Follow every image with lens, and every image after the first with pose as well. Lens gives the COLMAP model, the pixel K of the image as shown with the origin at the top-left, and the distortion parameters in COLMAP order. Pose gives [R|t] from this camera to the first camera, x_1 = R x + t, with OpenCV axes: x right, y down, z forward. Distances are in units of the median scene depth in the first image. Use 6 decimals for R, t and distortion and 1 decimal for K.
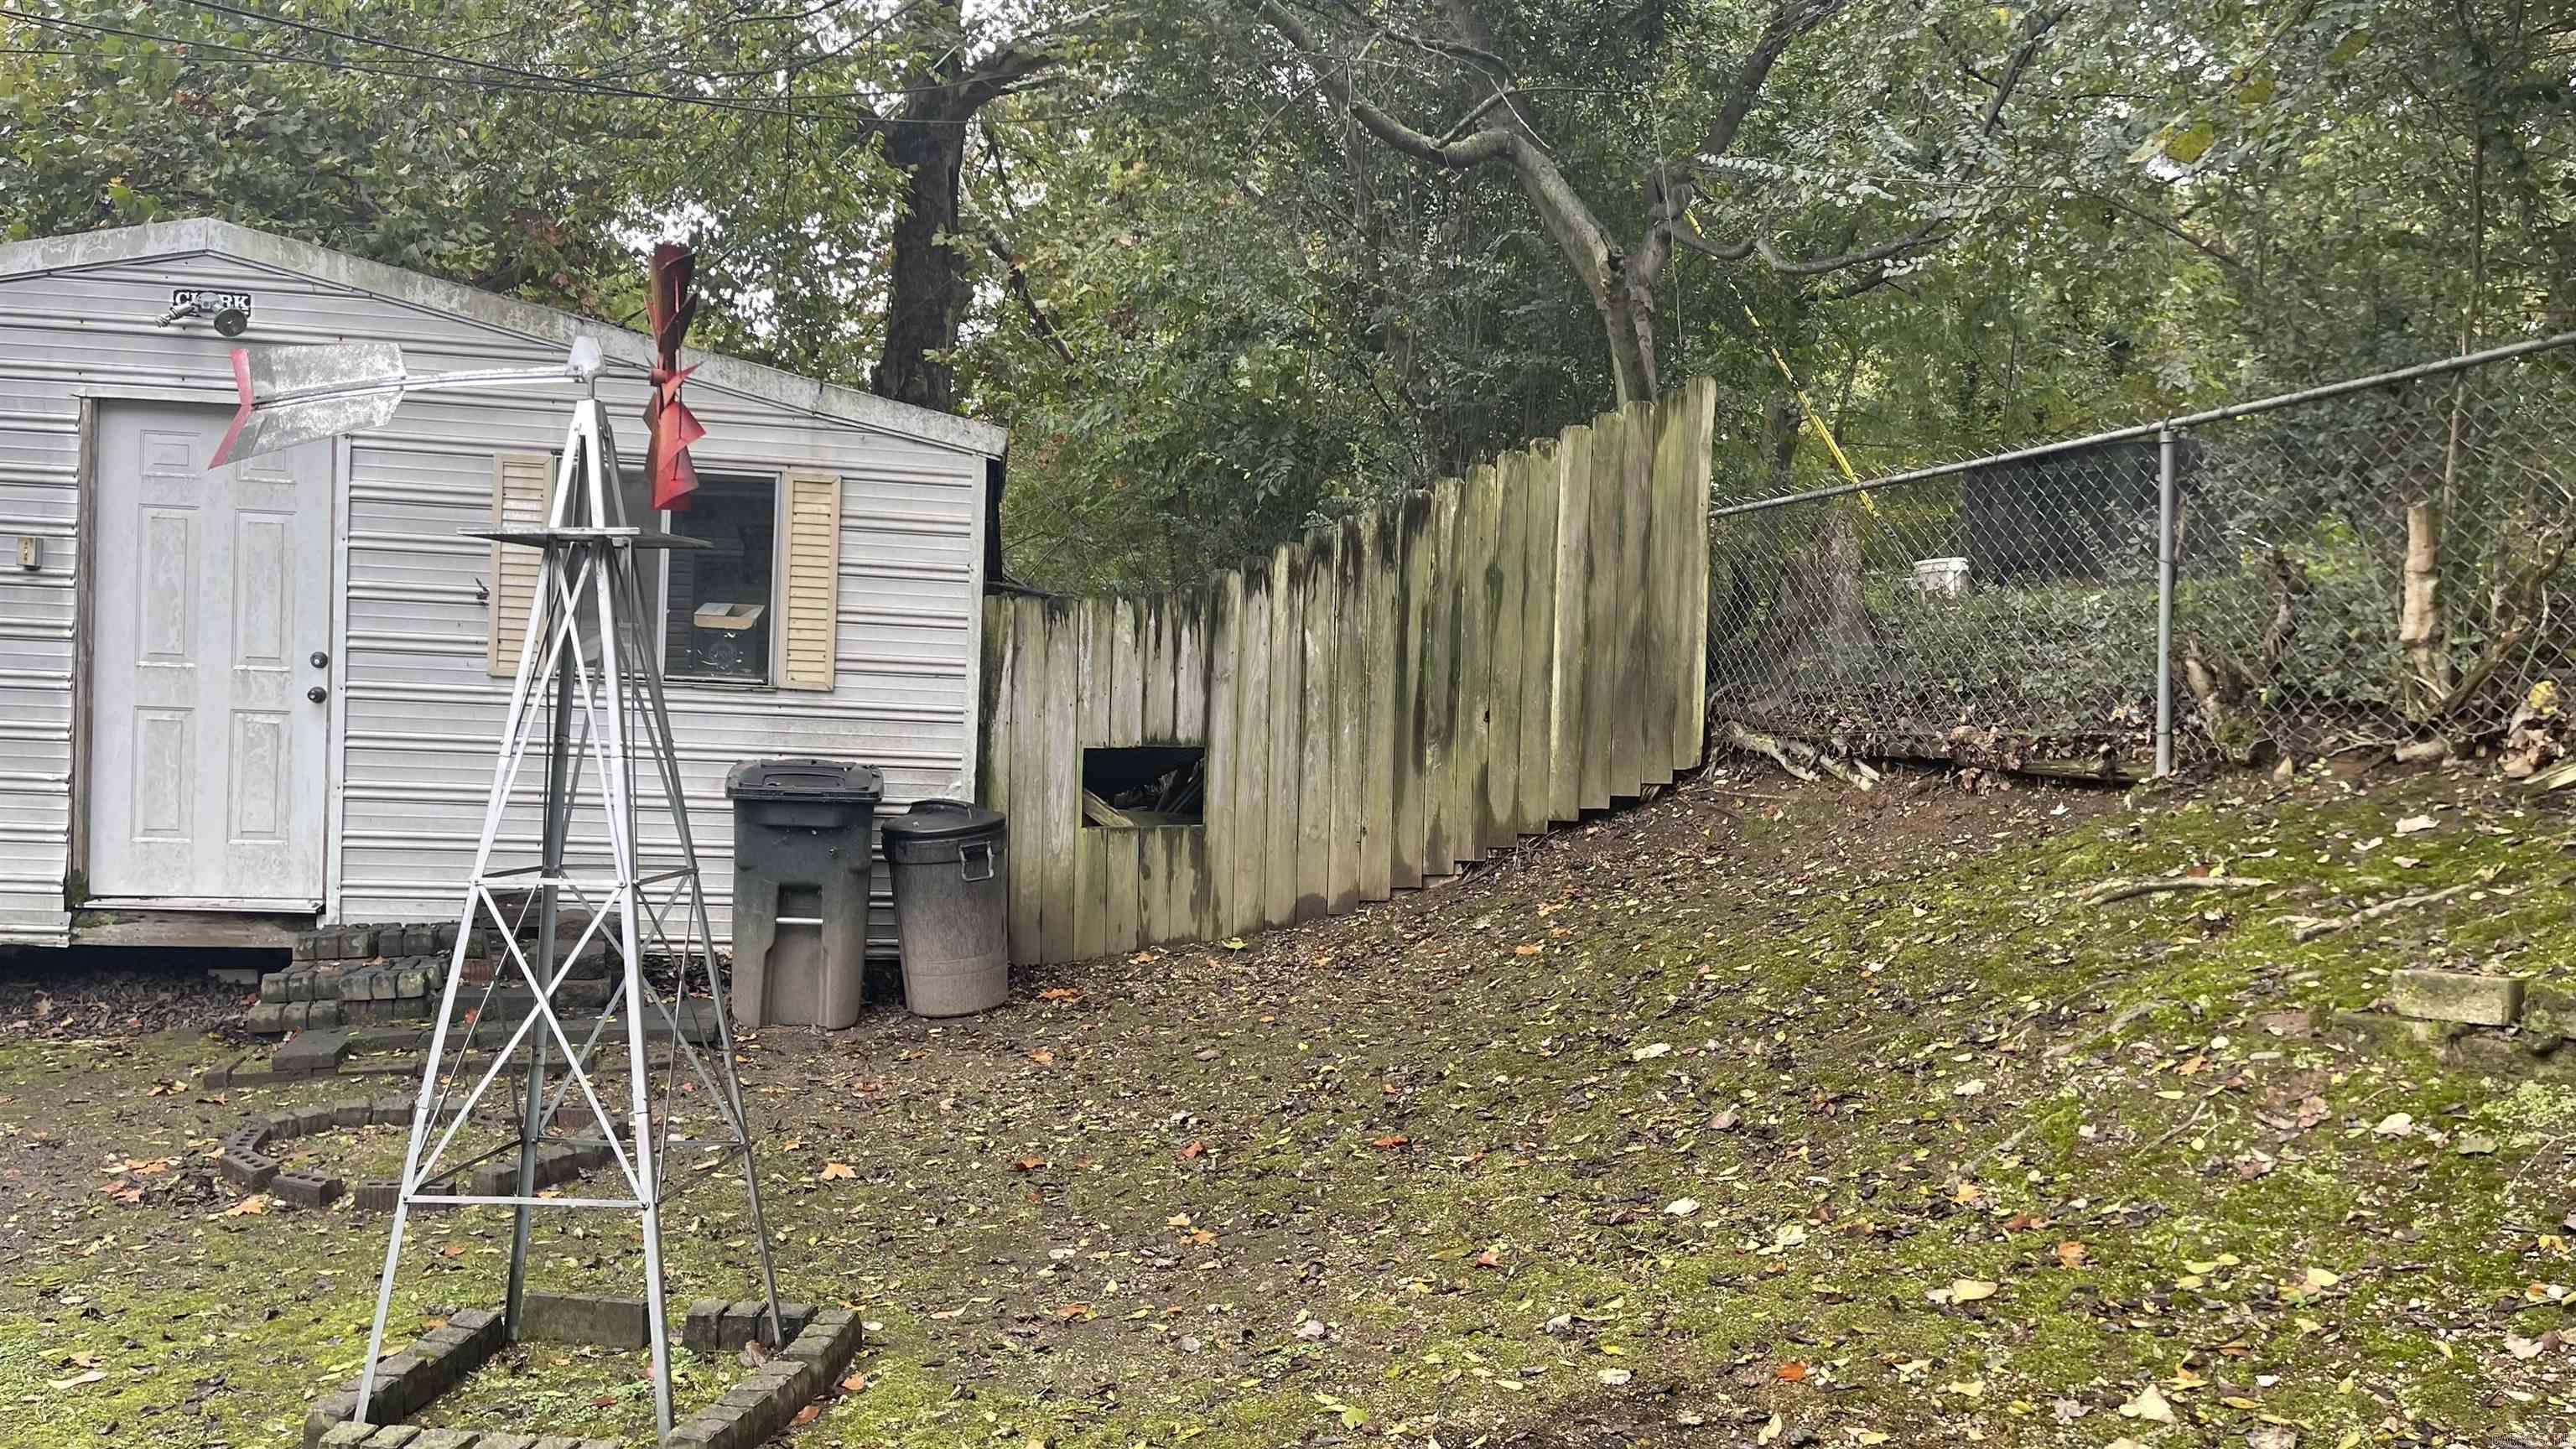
lens RADIAL K [[1973.8, 0, 1288.0], [0, 1973.8, 724.5], [0, 0, 1]] dist [-0.001388, -0.001265]
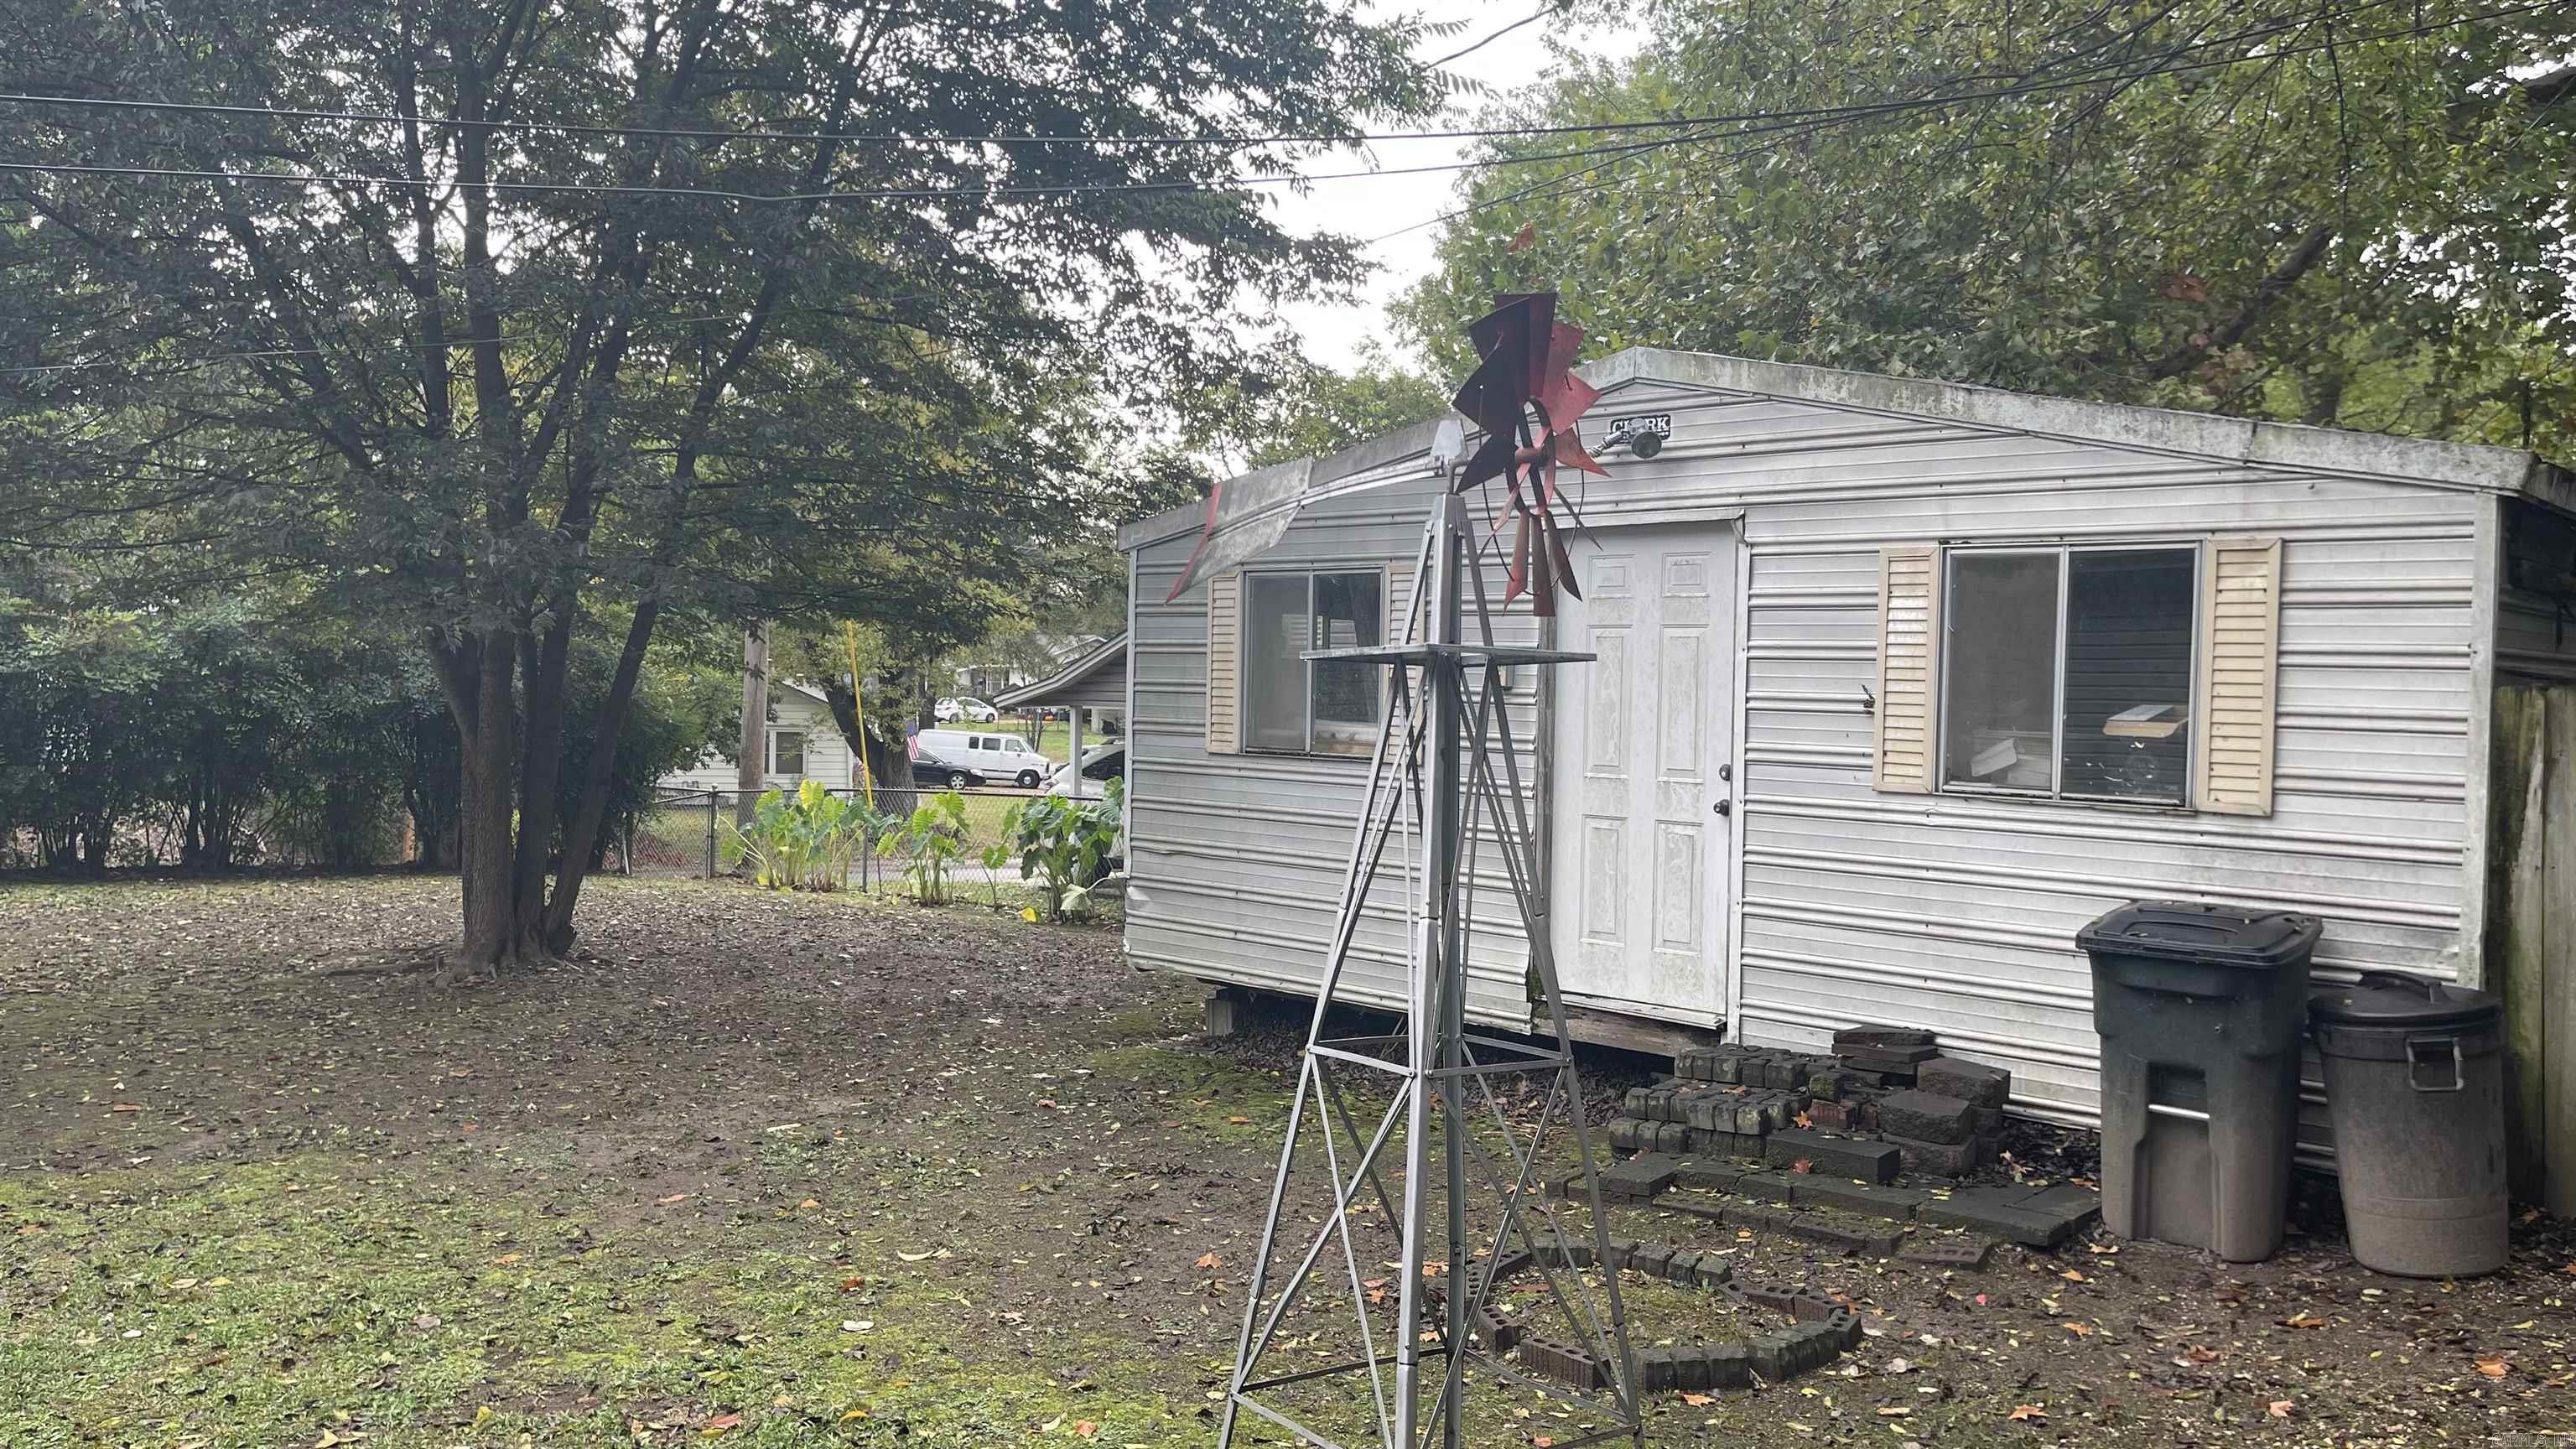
lens RADIAL K [[1918.2, 0, 1287.7], [0, 1918.2, 728.9], [0, 0, 1]] dist [0.069103, -0.109080]
pose [[0.613966, -0.011390, -0.789250, 0.136244], [-0.022718, 0.999227, -0.032093, -0.018561], [0.789005, 0.037635, 0.613233, 0.234709]]
